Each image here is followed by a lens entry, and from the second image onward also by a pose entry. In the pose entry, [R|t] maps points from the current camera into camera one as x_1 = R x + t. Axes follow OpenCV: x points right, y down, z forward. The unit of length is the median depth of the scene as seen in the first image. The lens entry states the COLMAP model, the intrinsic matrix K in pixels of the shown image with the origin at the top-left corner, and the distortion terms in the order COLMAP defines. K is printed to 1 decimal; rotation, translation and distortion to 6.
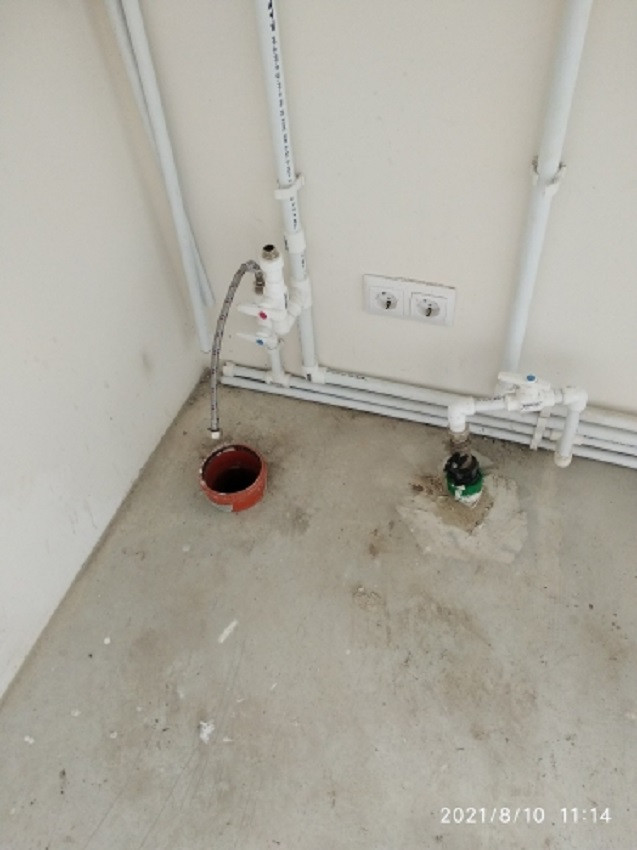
lens RADIAL K [[651.1, 0, 318.5], [0, 651.1, 425.0], [0, 0, 1]] dist [0.103951, -0.211811]
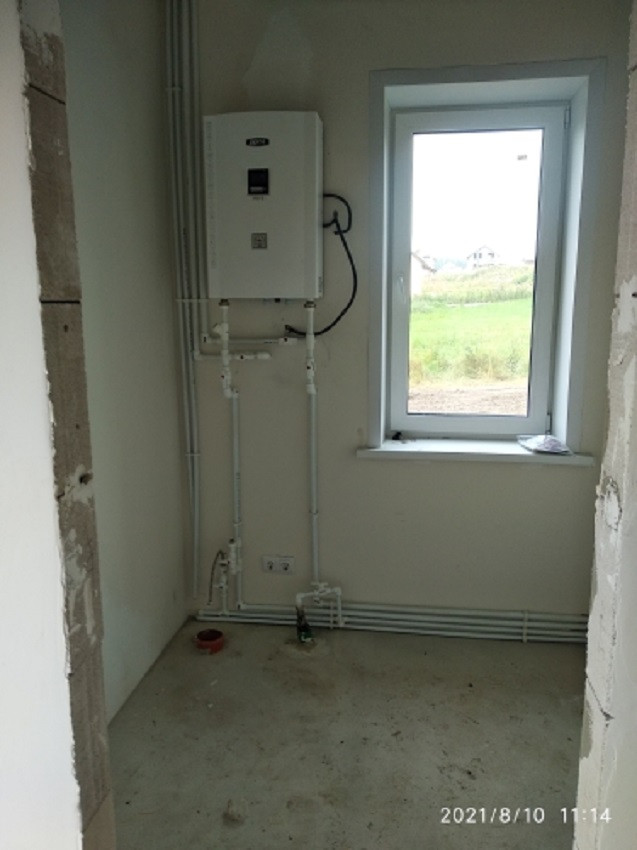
lens RADIAL K [[651.1, 0, 318.5], [0, 651.1, 425.0], [0, 0, 1]] dist [0.103951, -0.211811]
pose [[0.979287, 0.035683, 0.199310, -0.262524], [0.105696, 0.749501, -0.653511, 1.166939], [-0.172702, 0.661041, 0.730205, -1.415666]]
